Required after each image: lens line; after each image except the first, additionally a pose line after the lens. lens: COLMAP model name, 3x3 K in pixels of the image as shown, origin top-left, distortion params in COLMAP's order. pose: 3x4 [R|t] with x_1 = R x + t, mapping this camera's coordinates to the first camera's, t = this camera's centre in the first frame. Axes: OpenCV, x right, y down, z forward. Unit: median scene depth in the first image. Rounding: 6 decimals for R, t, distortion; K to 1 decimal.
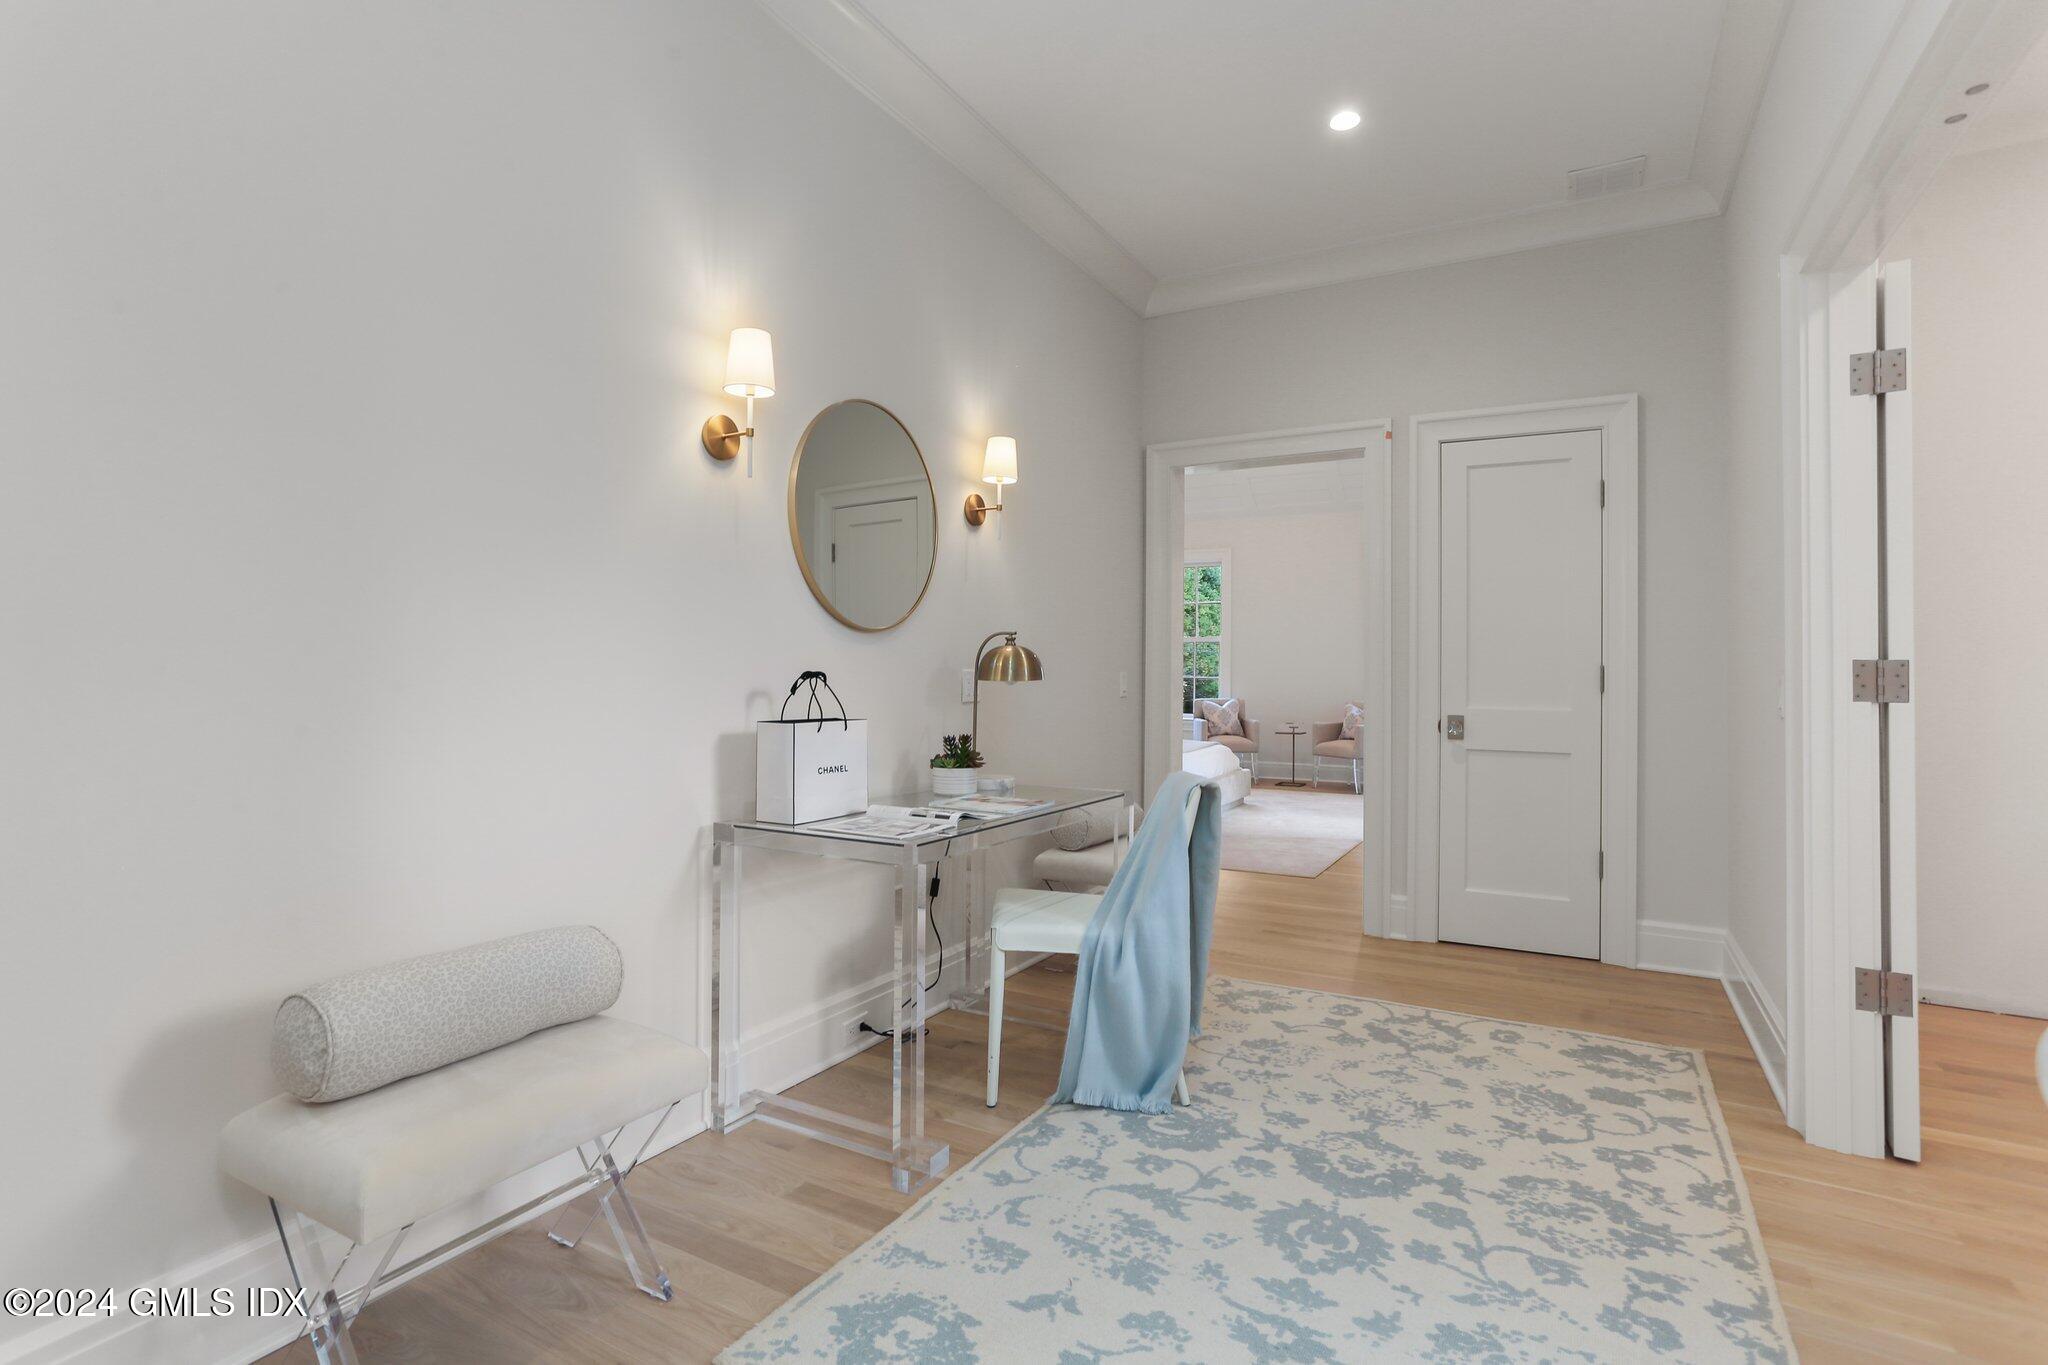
lens RADIAL K [[982.1, 0, 1020.4], [0, 982.1, 681.8], [0, 0, 1]] dist [-0.000531, 0.003030]
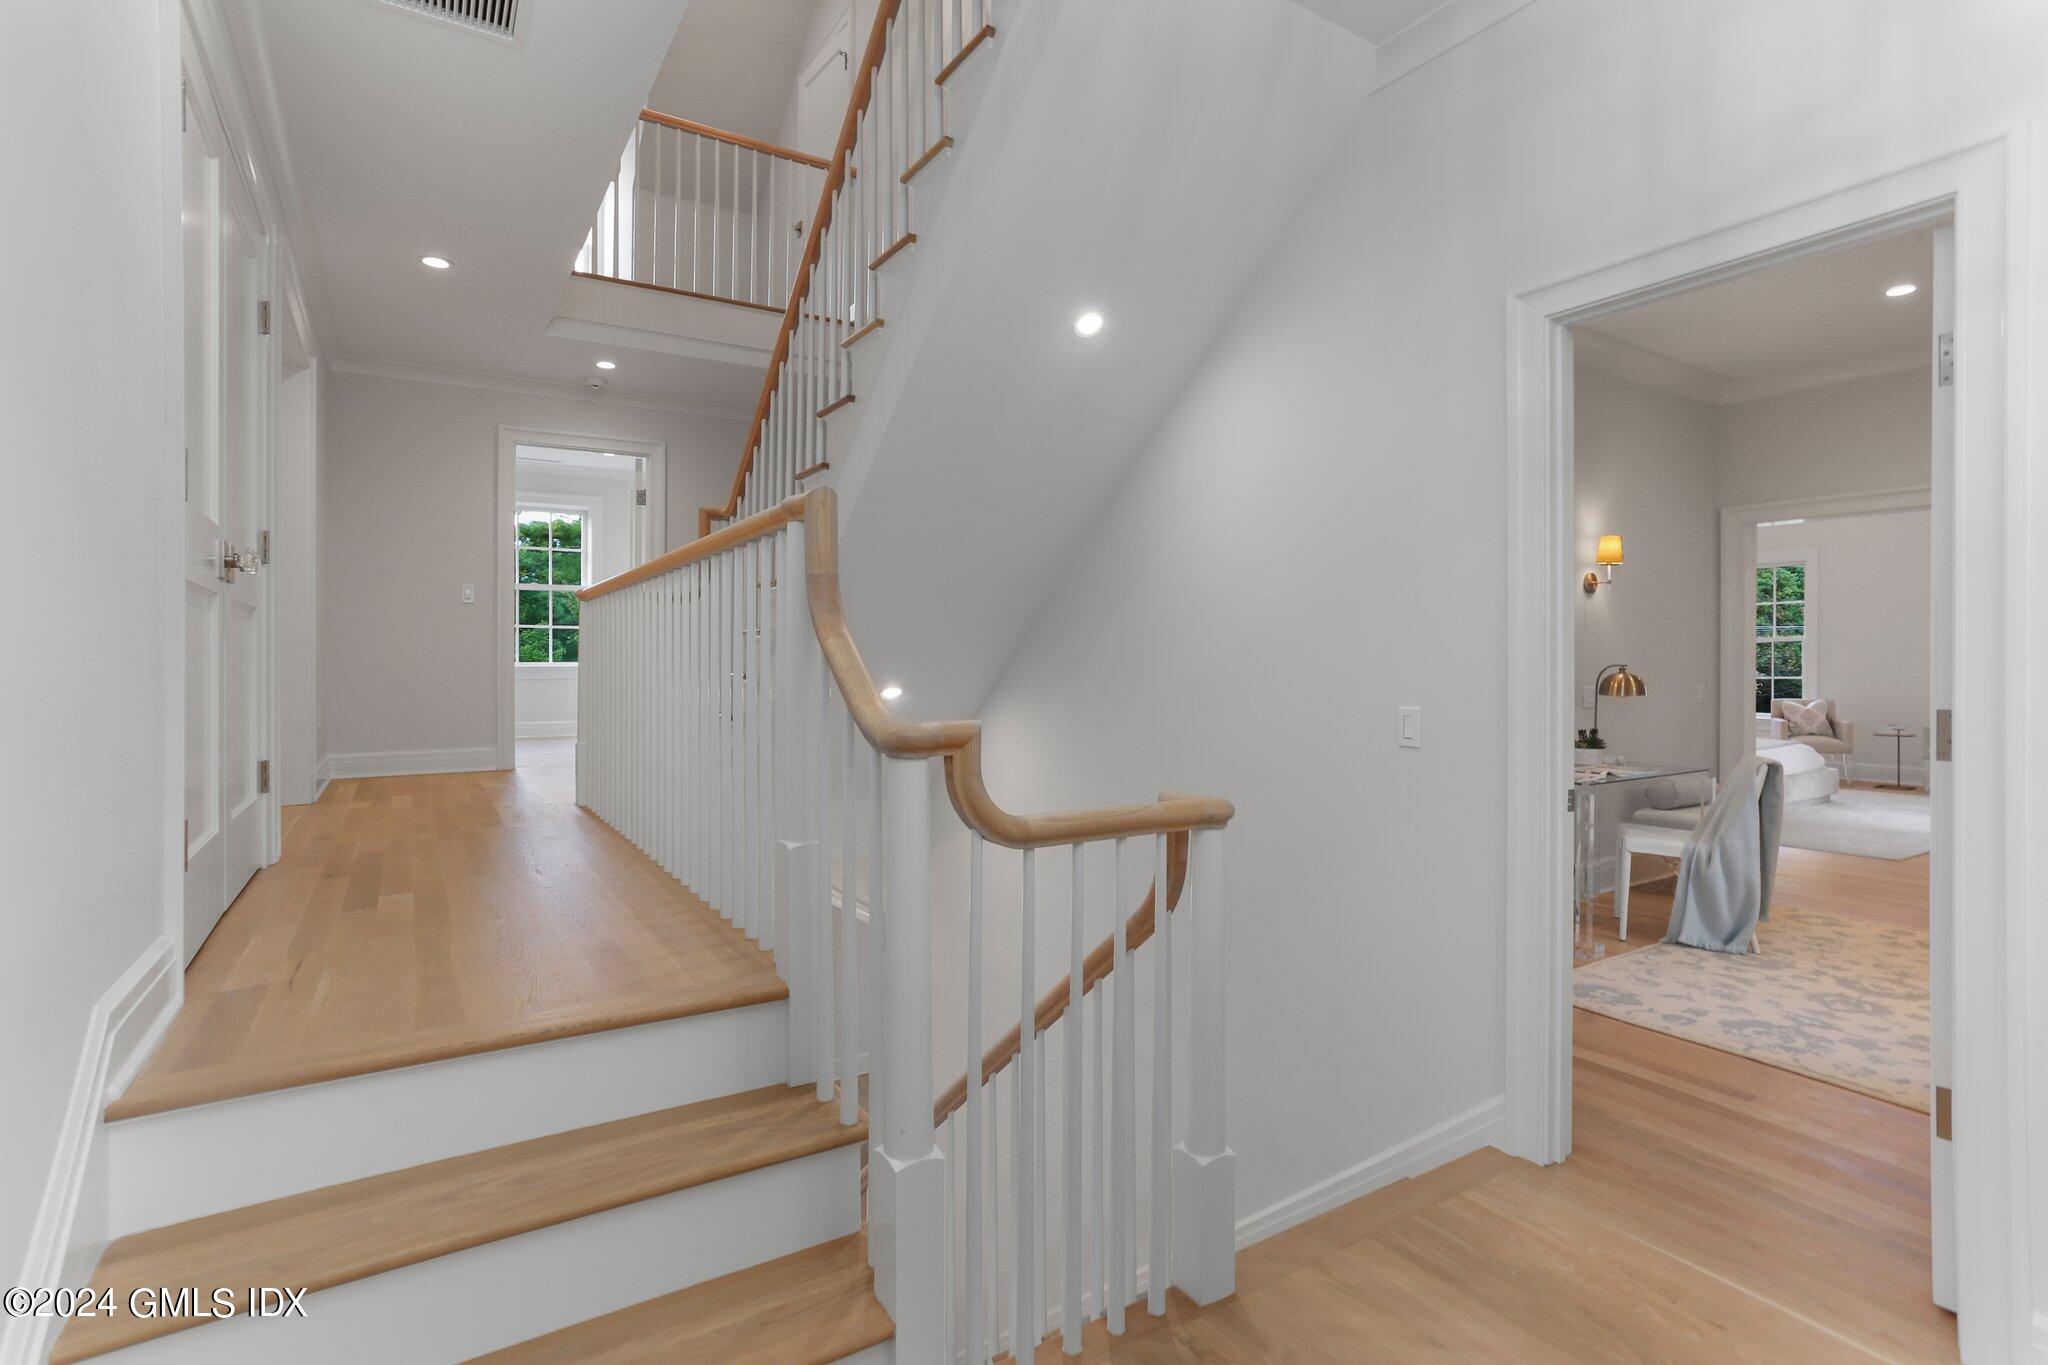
lens RADIAL K [[982.1, 0, 1042.8], [0, 982.1, 674.1], [0, 0, 1]] dist [-0.000531, 0.003030]
pose [[0.892828, -0.005503, -0.450364, -0.138632], [0.005697, 0.999983, -0.000925, -0.041583], [0.450362, -0.001739, 0.892844, -0.890219]]
